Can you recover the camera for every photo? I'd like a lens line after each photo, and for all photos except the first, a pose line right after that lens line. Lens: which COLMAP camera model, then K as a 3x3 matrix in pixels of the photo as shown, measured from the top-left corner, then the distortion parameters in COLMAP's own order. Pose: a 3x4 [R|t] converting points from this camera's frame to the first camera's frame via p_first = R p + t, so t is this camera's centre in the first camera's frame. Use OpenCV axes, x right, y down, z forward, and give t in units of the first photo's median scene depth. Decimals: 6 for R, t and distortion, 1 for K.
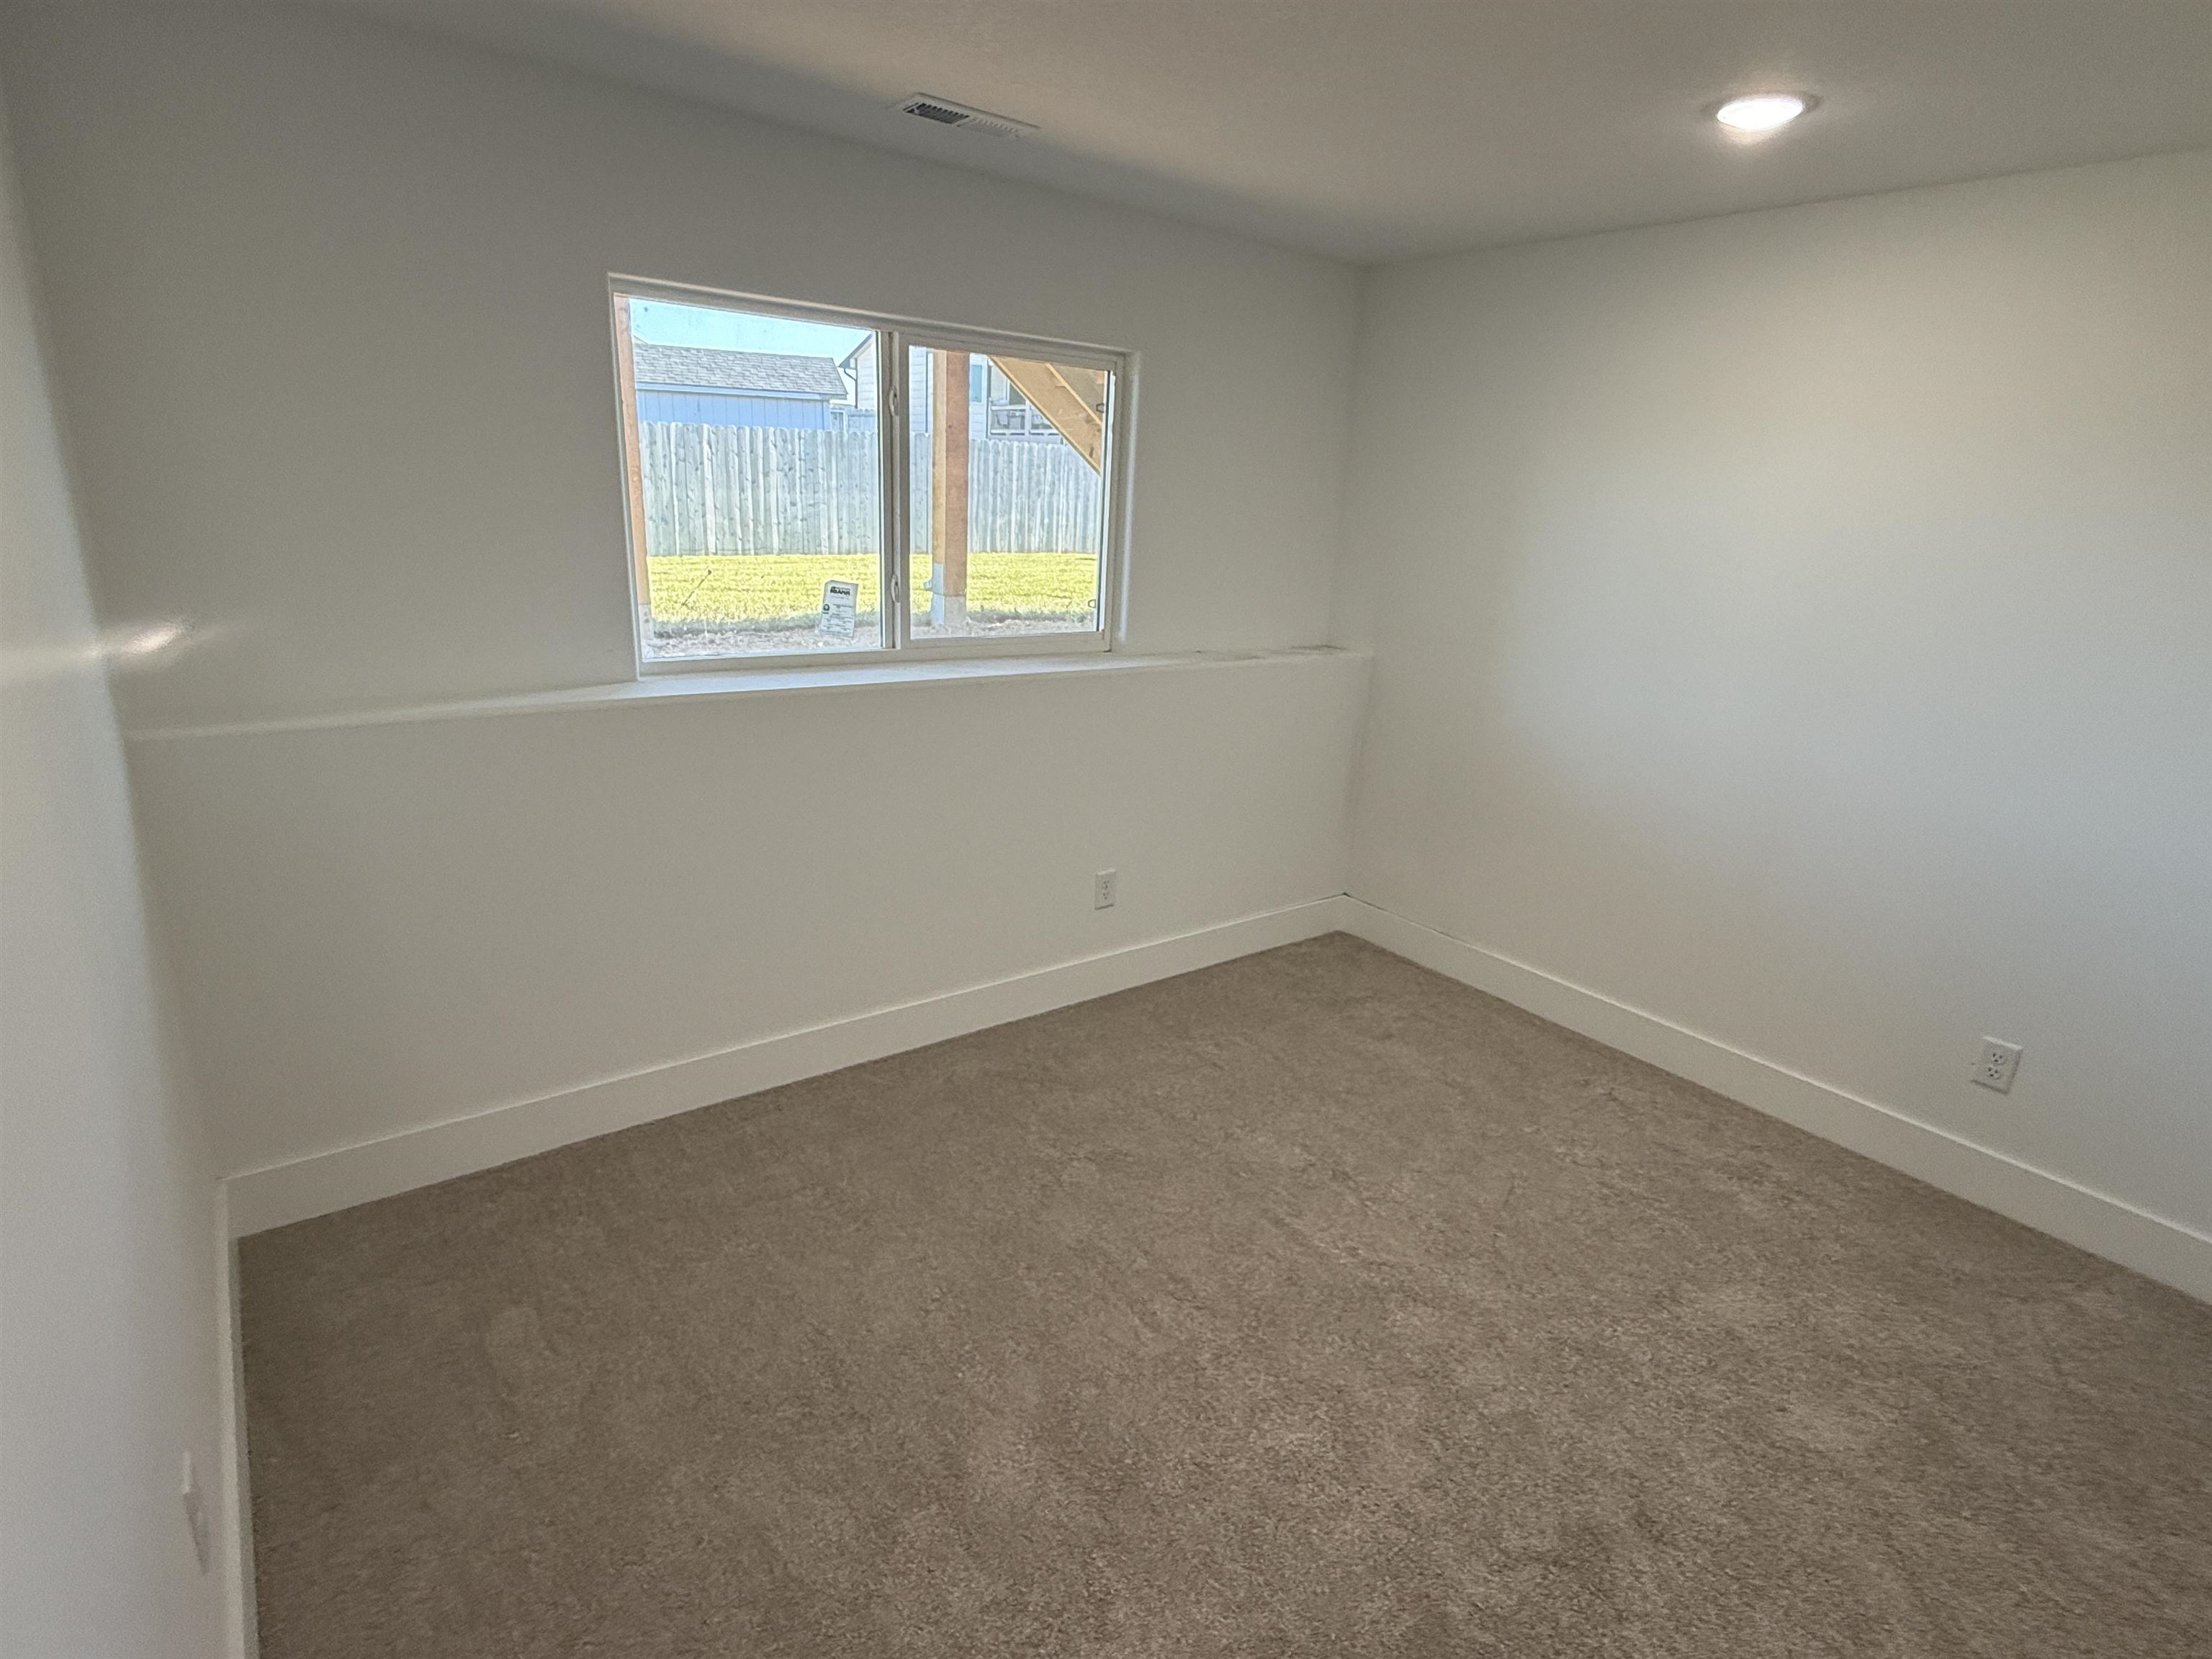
lens RADIAL K [[1128.9, 0, 1107.1], [0, 1128.9, 830.2], [0, 0, 1]] dist [0.000764, 0.000028]
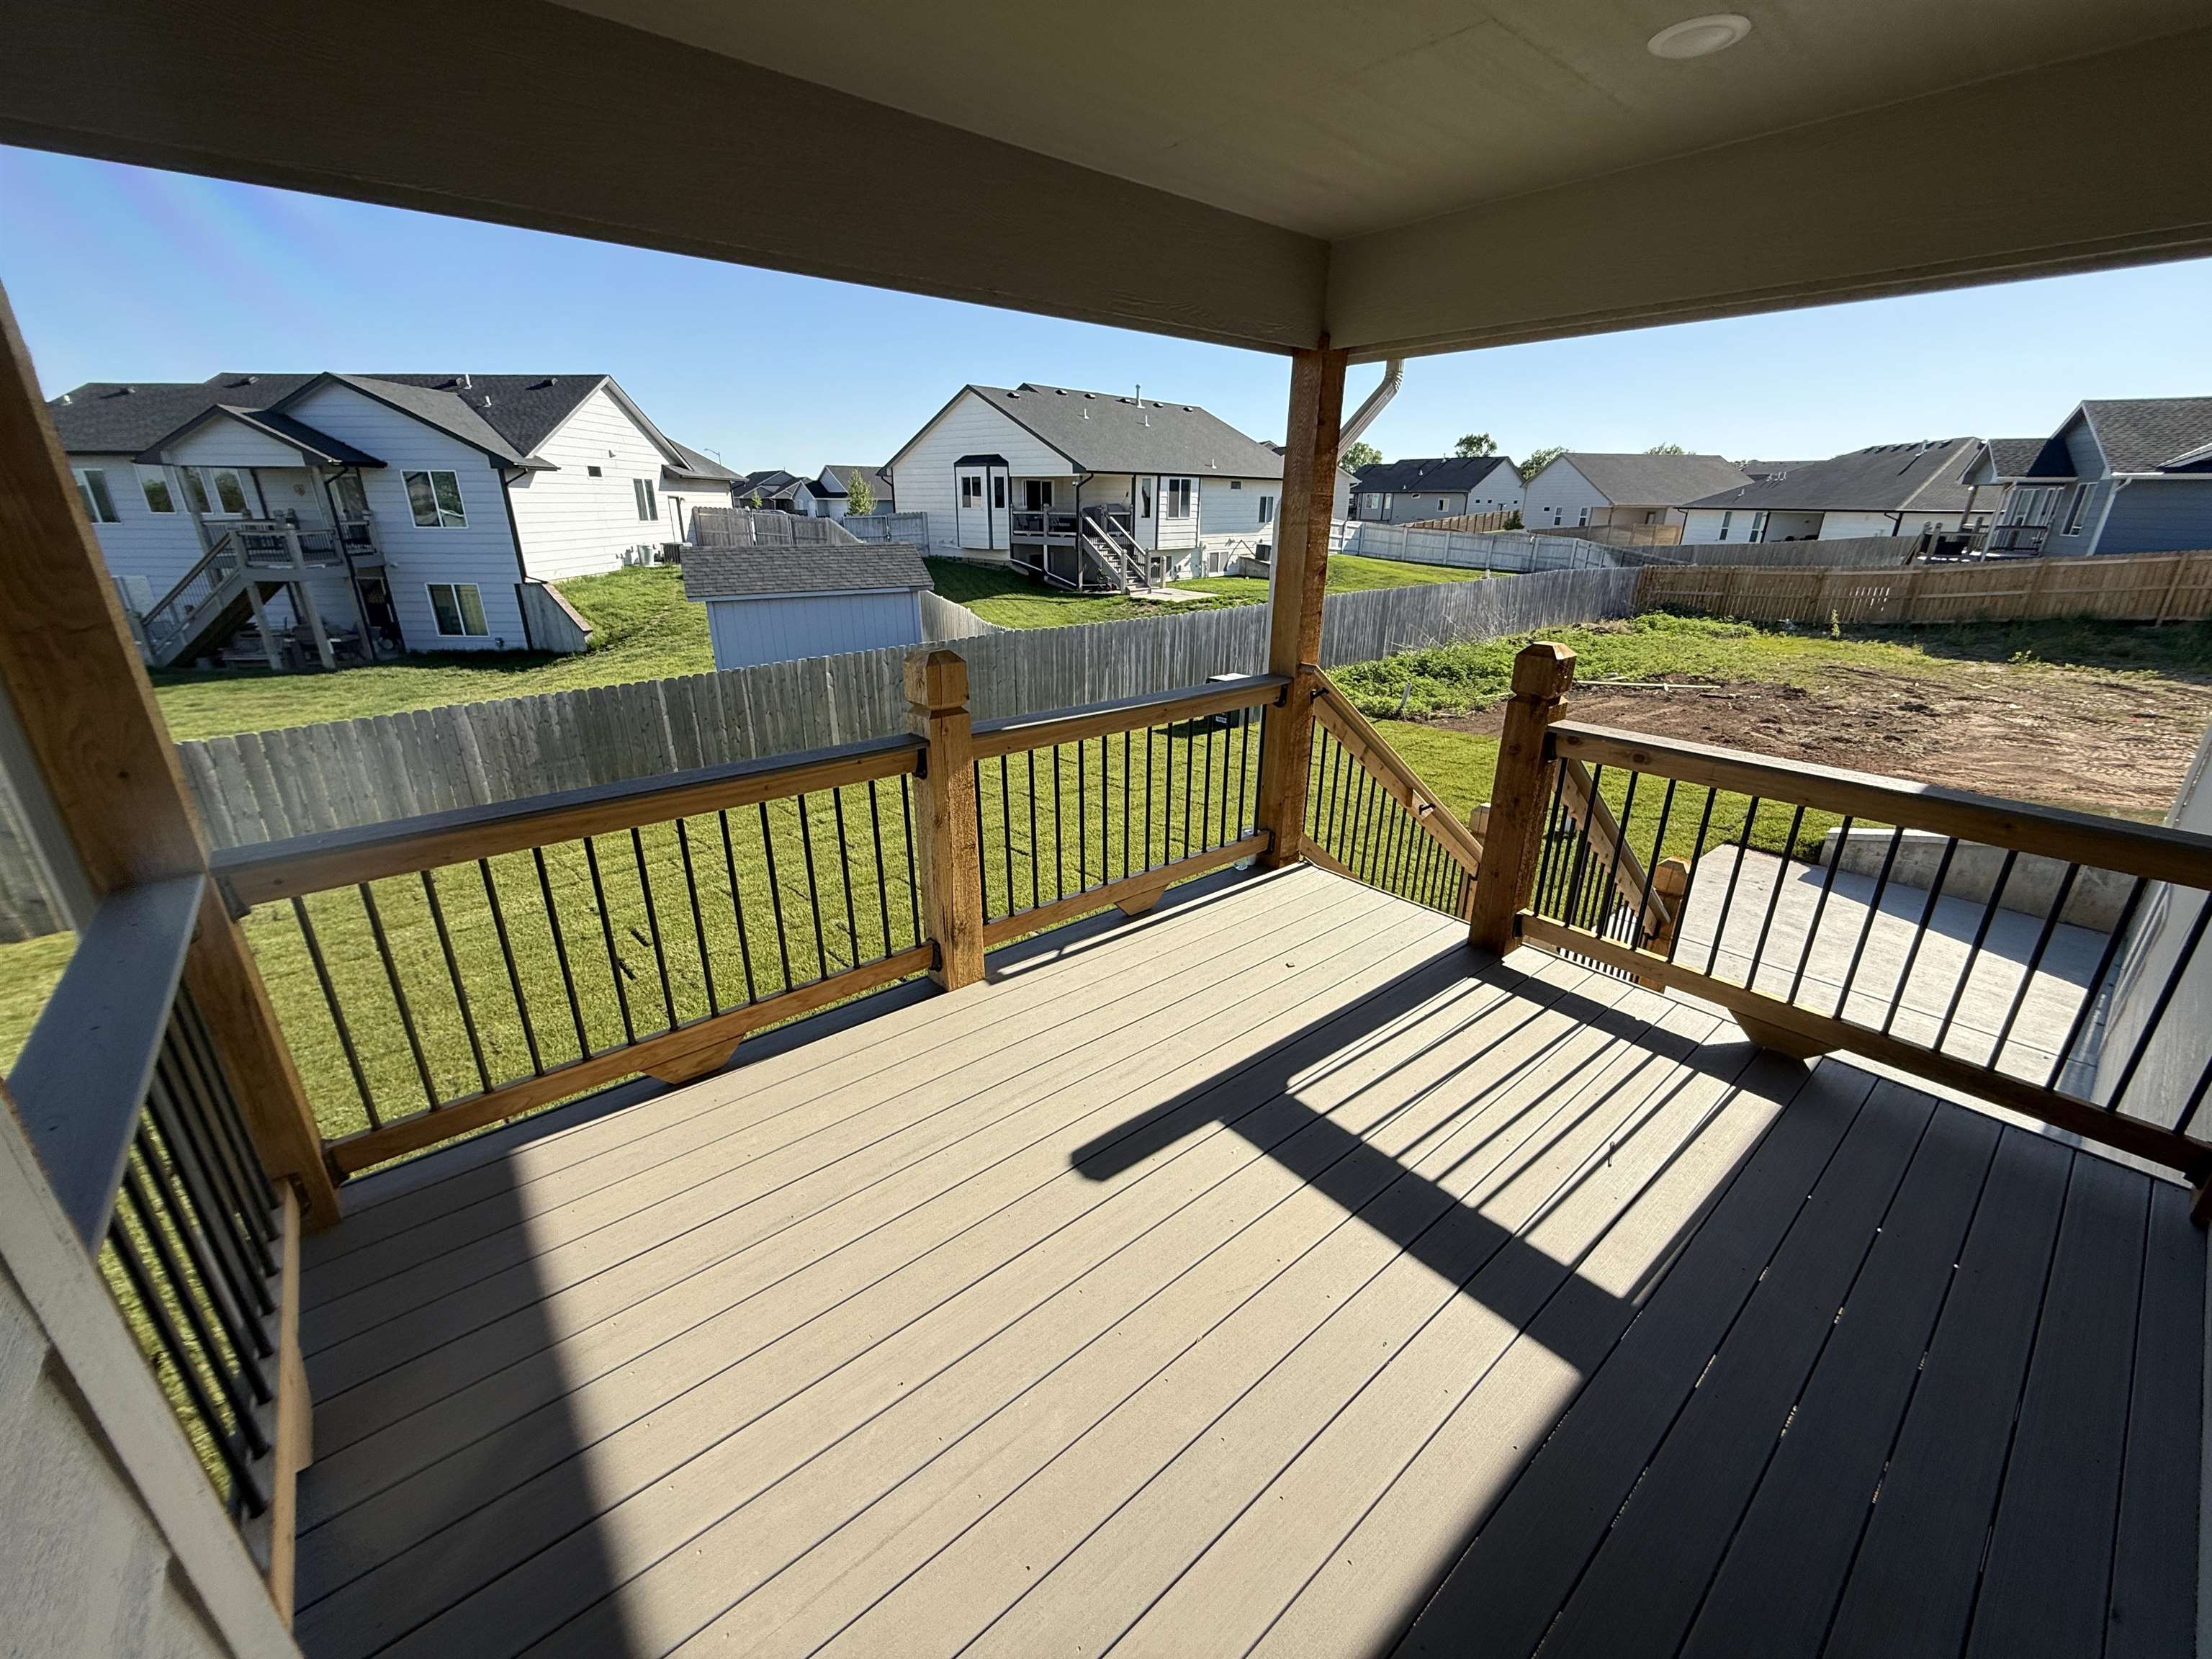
lens RADIAL K [[882.3, 0, 1106.8], [0, 882.3, 833.4], [0, 0, 1]] dist [0.000325, 0.000062]
pose [[0.998126, -0.057531, 0.020870, -0.104532], [0.056160, 0.996545, 0.061197, -0.213601], [-0.024319, -0.059911, 0.997907, 0.112923]]
